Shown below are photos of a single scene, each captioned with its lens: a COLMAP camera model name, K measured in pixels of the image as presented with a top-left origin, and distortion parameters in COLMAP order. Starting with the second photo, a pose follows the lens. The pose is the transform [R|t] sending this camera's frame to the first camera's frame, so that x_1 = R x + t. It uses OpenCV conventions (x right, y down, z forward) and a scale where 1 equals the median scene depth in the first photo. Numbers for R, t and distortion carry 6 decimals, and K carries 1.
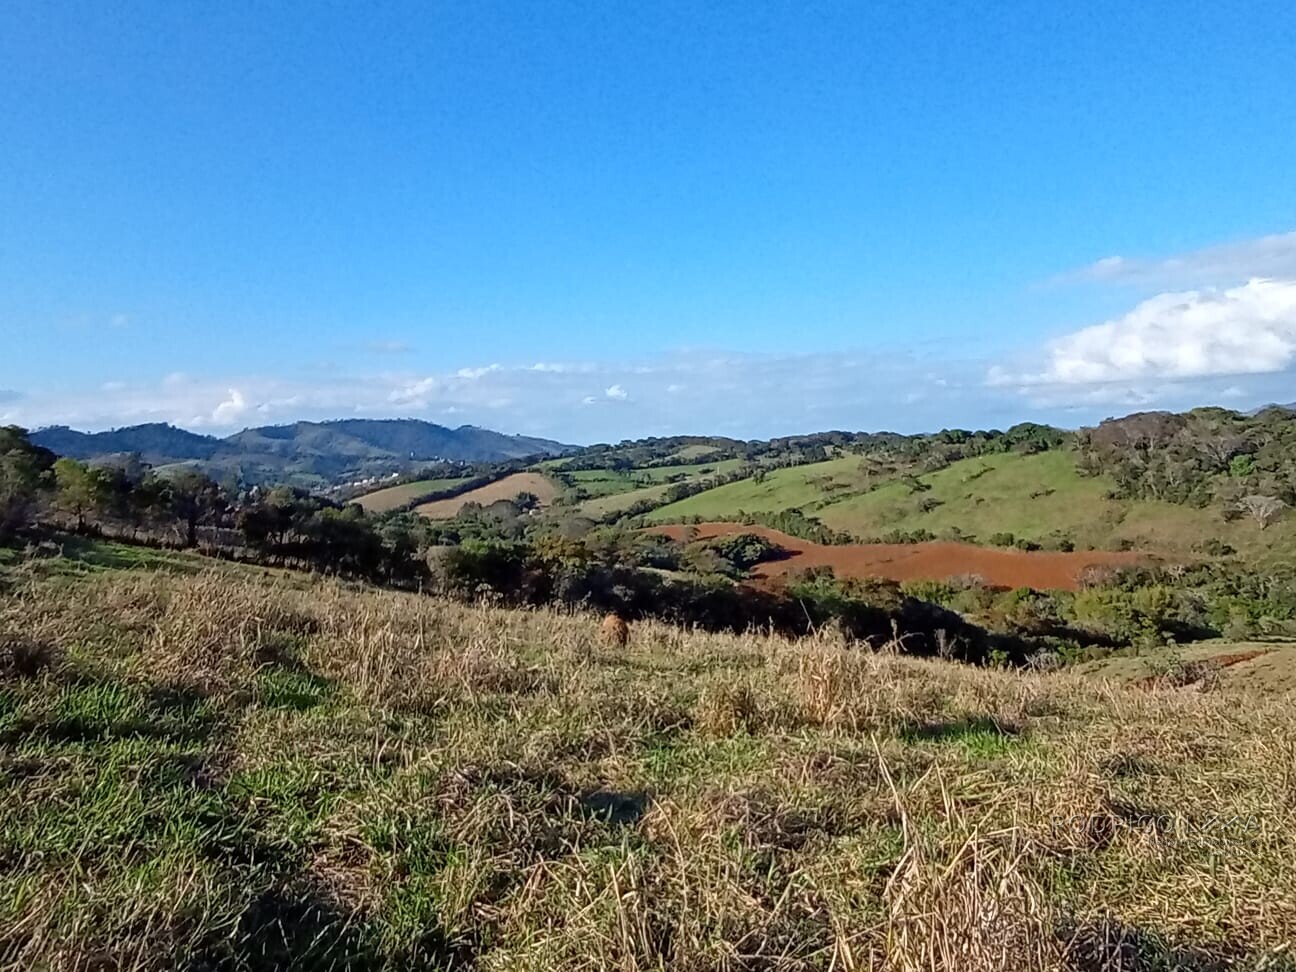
lens RADIAL K [[910.9, 0, 639.1], [0, 910.9, 506.5], [0, 0, 1]] dist [-0.005221, -0.014843]
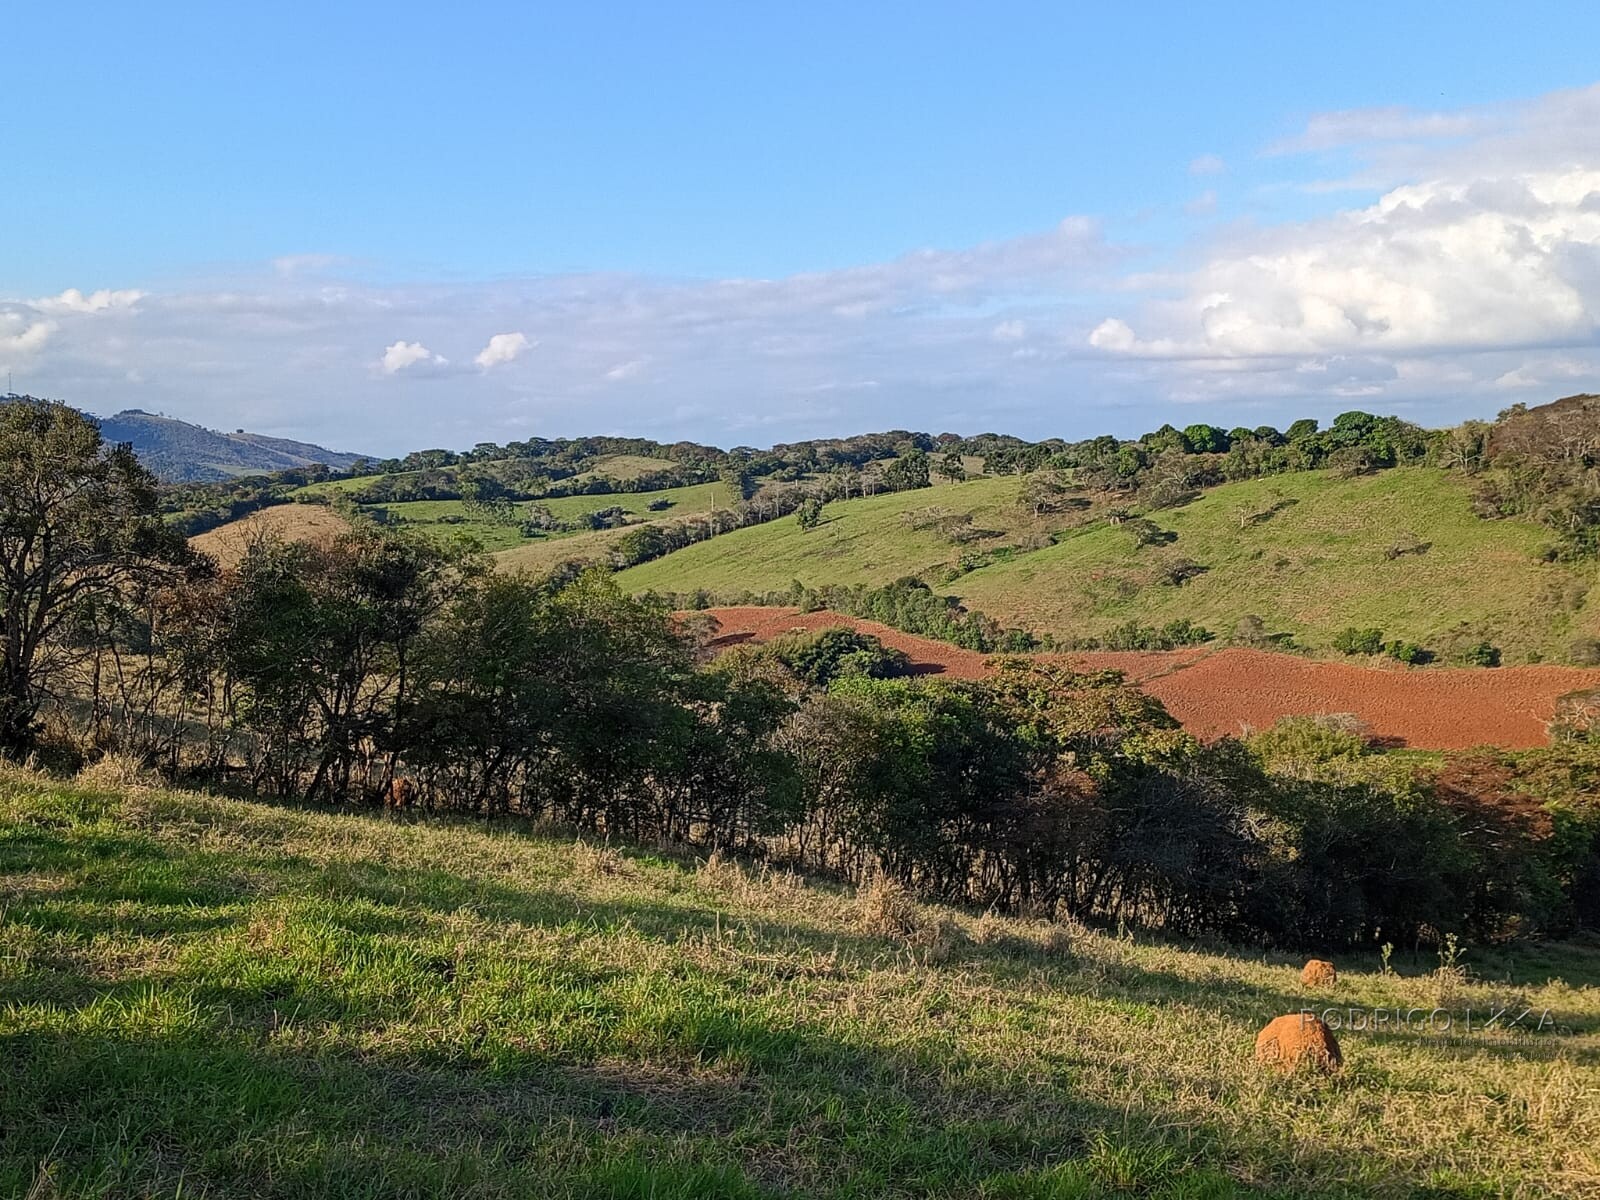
lens RADIAL K [[1717.8, 0, 801.1], [0, 1717.8, 581.4], [0, 0, 1]] dist [0.032651, 0.000000]
pose [[0.982085, 0.002408, 0.188425, -0.055613], [-0.002897, 0.999993, 0.002319, 0.001589], [-0.188418, -0.002823, 0.982085, 0.090907]]
